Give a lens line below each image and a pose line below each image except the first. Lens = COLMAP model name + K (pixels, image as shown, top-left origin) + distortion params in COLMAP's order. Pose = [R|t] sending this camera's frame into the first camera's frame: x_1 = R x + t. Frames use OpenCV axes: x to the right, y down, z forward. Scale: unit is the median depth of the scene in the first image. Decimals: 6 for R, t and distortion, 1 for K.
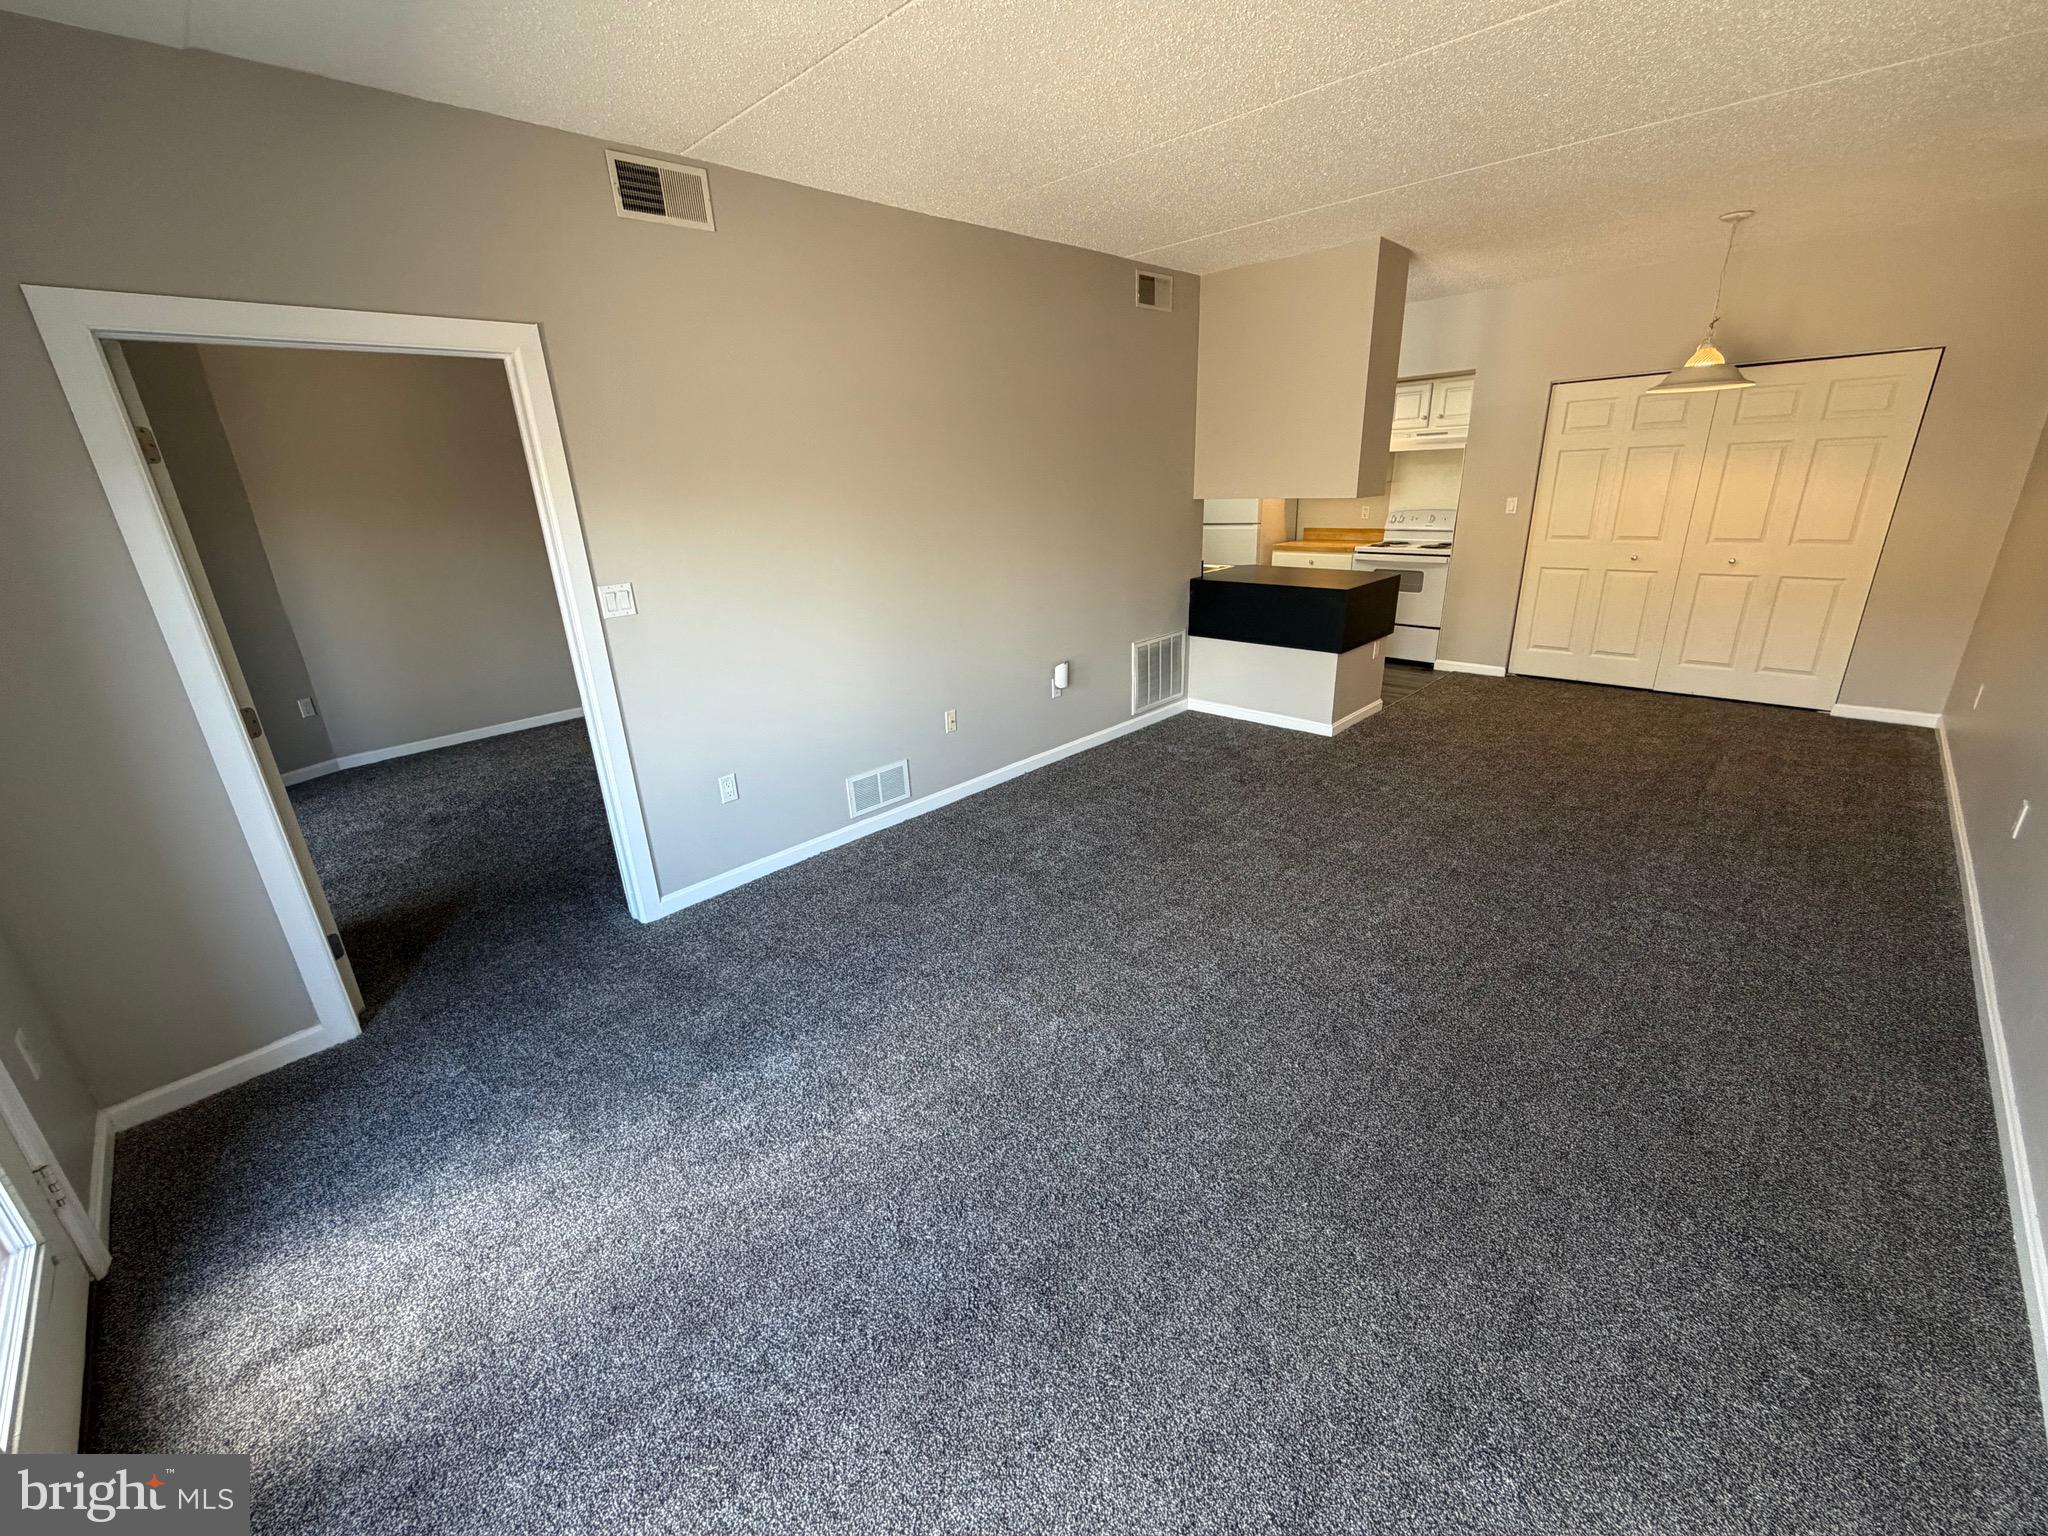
lens RADIAL K [[821.1, 0, 1024.8], [0, 821.1, 768.2], [0, 0, 1]] dist [0.001062, 0.000031]
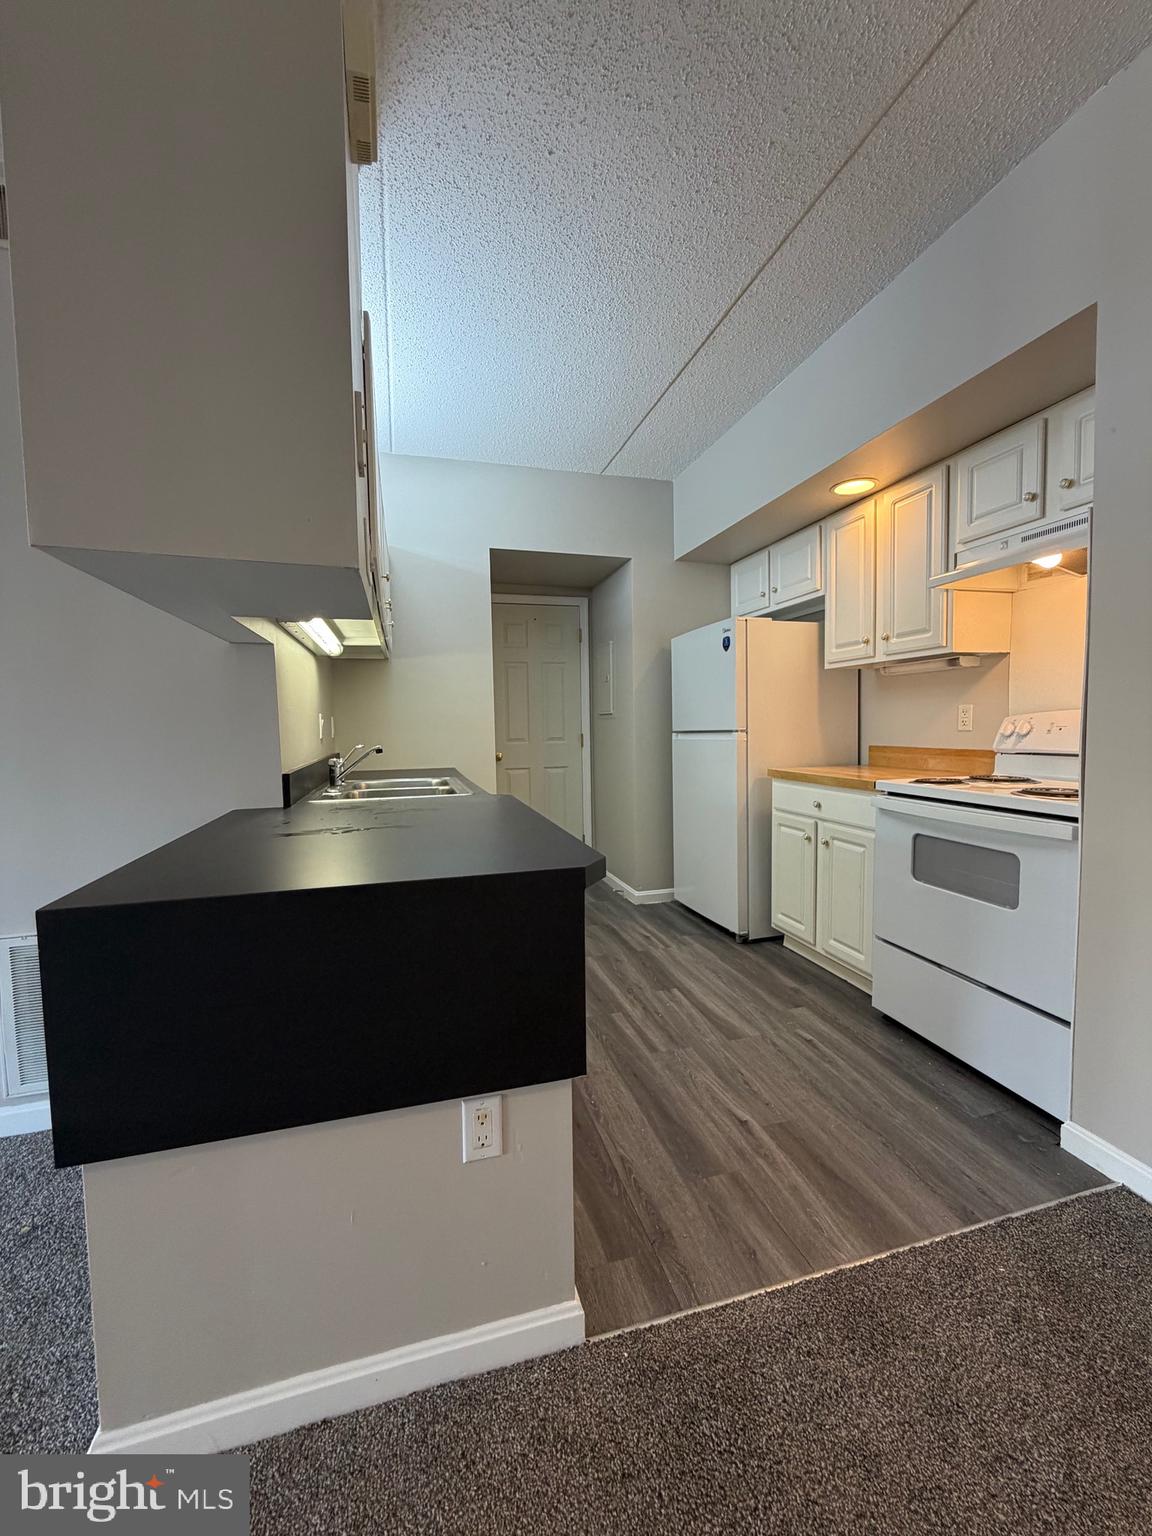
lens RADIAL K [[615.8, 0, 575.7], [0, 615.8, 764.6], [0, 0, 1]] dist [0.001062, 0.000031]
pose [[0.864782, 0.054339, -0.499199, 0.445014], [-0.181167, 0.960935, -0.209244, -0.182118], [0.468328, 0.271389, 0.840843, 0.651725]]
